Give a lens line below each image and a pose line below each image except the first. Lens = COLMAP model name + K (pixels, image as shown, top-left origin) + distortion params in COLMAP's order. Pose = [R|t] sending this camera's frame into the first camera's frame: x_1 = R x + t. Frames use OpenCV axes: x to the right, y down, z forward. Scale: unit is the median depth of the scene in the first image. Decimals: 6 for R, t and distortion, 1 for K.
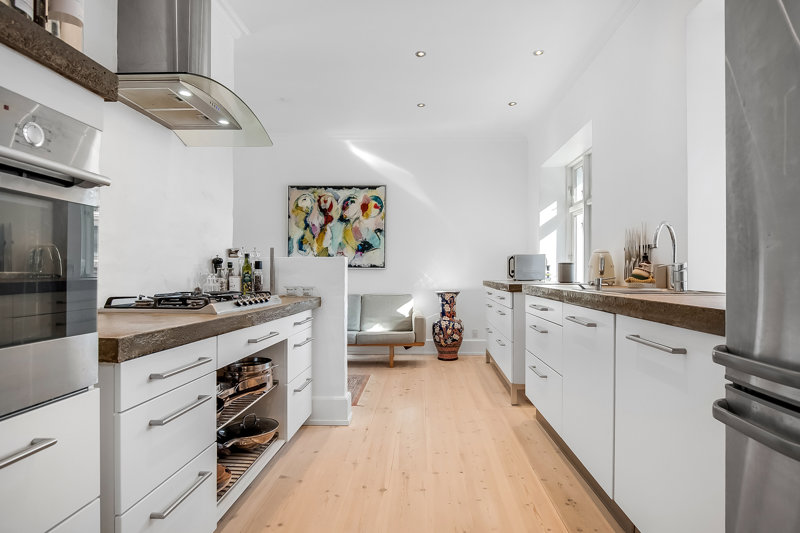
lens RADIAL K [[436.9, 0, 399.9], [0, 436.9, 272.7], [0, 0, 1]] dist [-0.019107, 0.000654]
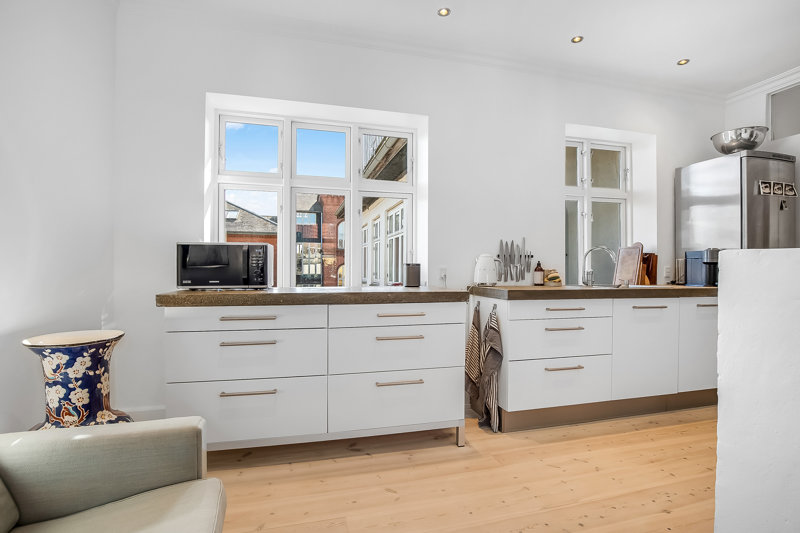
lens RADIAL K [[388.3, 0, 410.6], [0, 388.3, 271.2], [0, 0, 1]] dist [-0.025875, -0.000598]
pose [[-0.322140, -0.006451, 0.946670, -0.224112], [-0.004373, 0.999976, 0.005326, -0.007284], [-0.946682, -0.002424, -0.322161, 0.810159]]
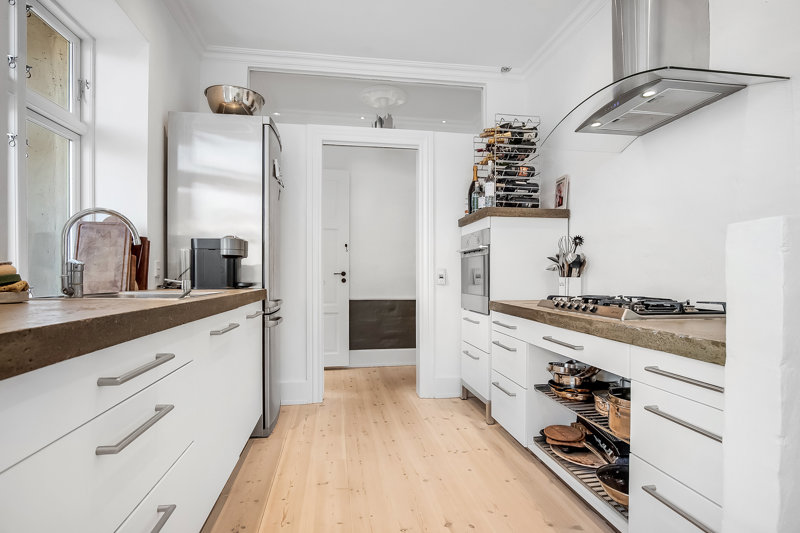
lens RADIAL K [[409.7, 0, 396.3], [0, 409.7, 272.3], [0, 0, 1]] dist [-0.002950, -0.000353]
pose [[-0.982543, -0.003369, -0.186006, 0.076235], [-0.002126, 0.999974, -0.006882, 0.001643], [0.186024, -0.006366, -0.982525, 0.672259]]
